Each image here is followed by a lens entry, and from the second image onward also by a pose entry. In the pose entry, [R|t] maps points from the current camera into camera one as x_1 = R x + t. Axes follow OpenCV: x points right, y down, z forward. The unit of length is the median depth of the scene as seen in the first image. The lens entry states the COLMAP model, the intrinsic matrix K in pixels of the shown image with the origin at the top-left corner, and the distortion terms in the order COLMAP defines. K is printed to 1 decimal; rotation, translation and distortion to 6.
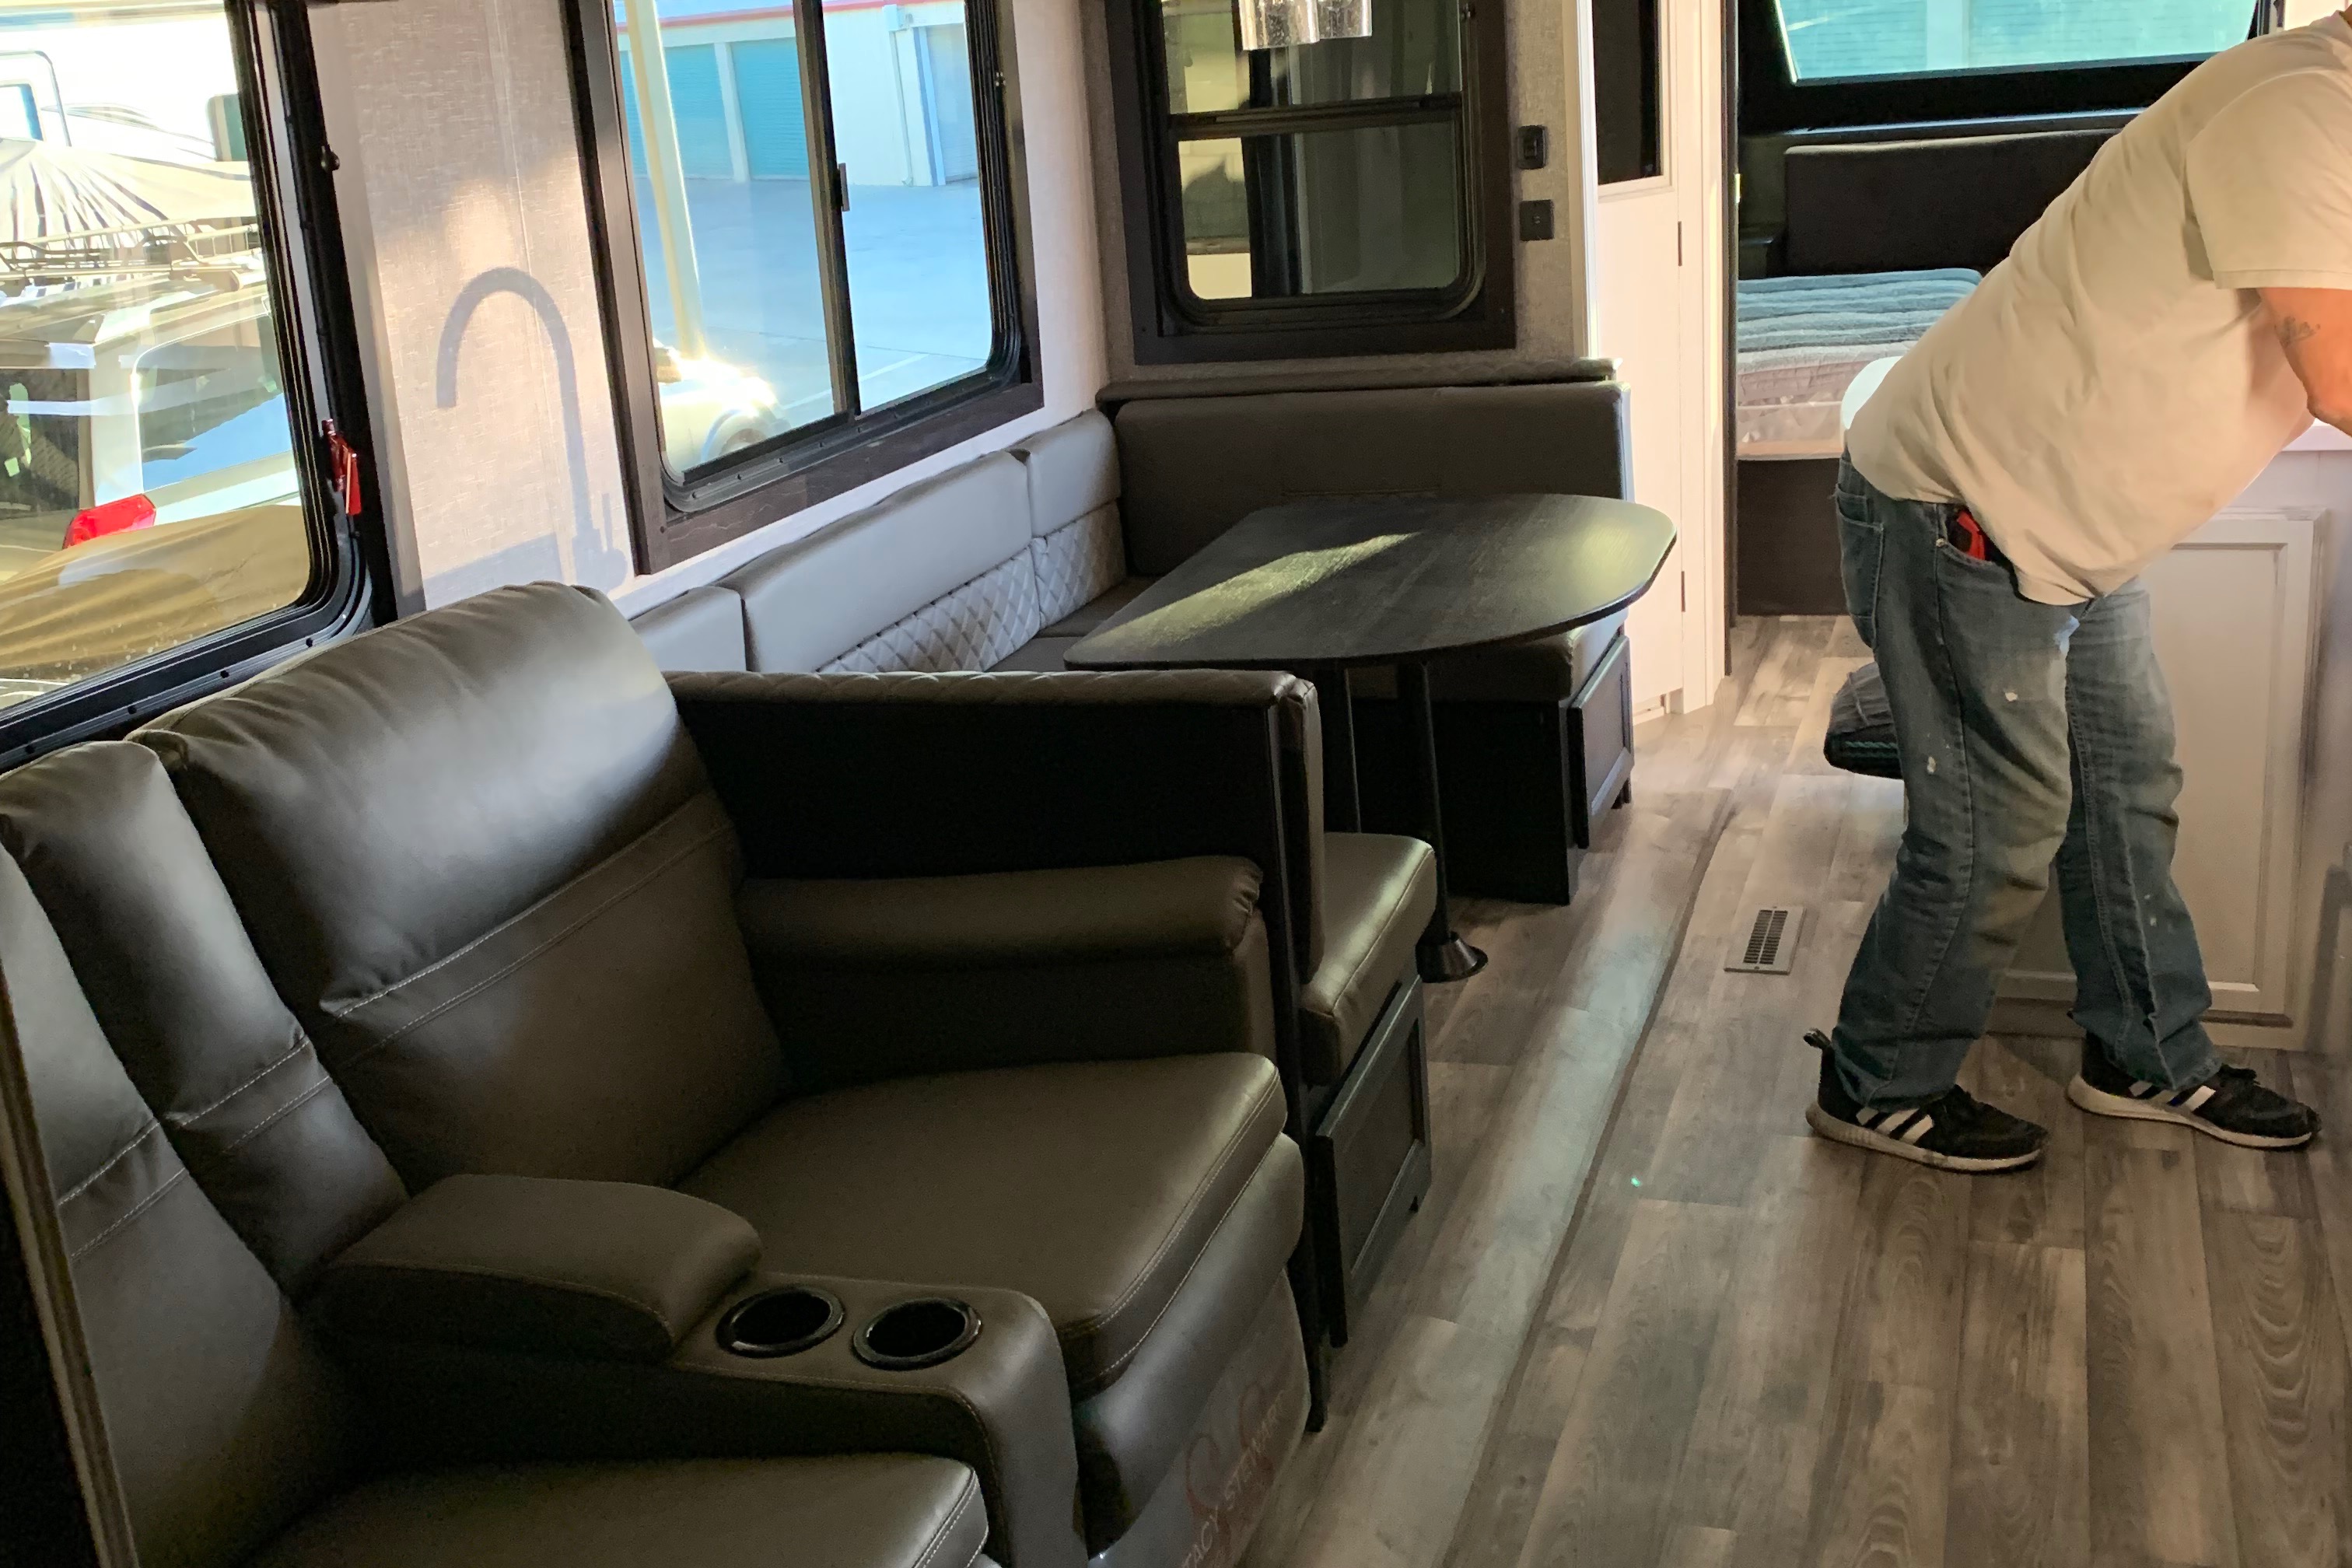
lens RADIAL K [[2450.8, 0, 1174.0], [0, 2450.8, 789.8], [0, 0, 1]] dist [0.005640, 0.000000]
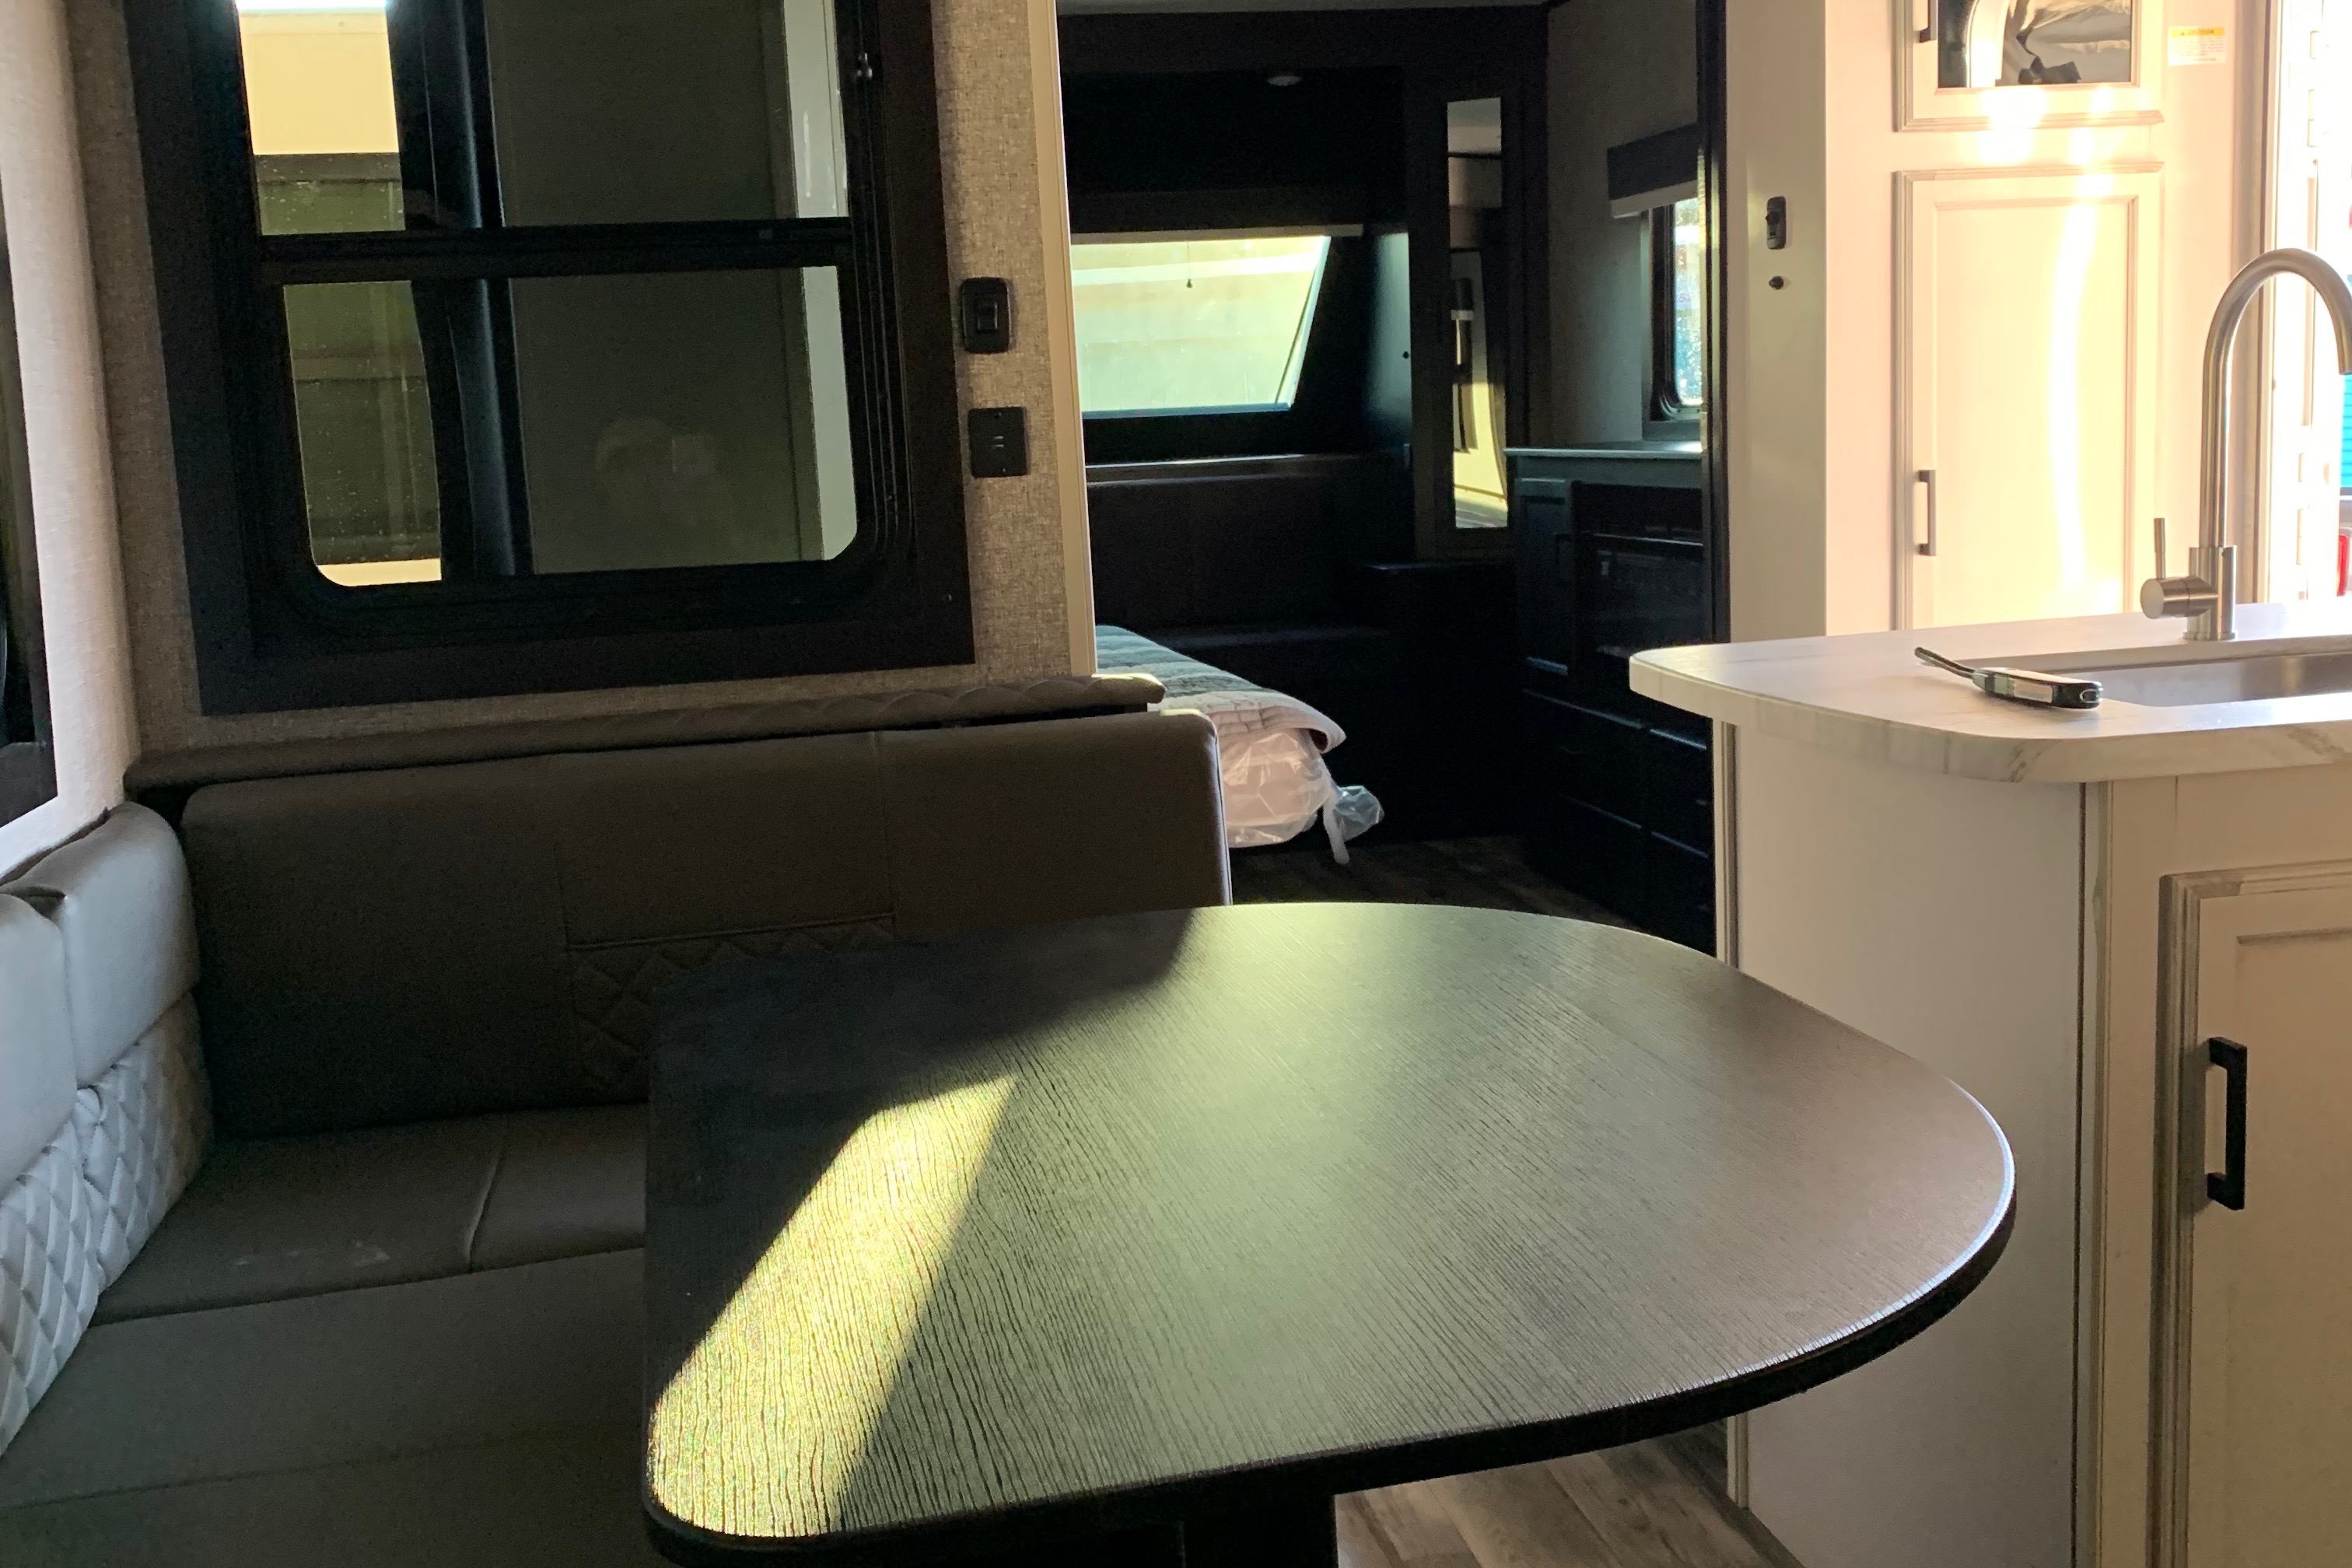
lens RADIAL K [[2450.8, 0, 1196.8], [0, 2450.8, 762.2], [0, 0, 1]] dist [0.005640, 0.000000]
pose [[0.858650, -0.031884, 0.511571, -0.105124], [0.119617, 0.982970, -0.139508, -0.073713], [-0.498410, 0.180981, 0.847840, 0.504741]]
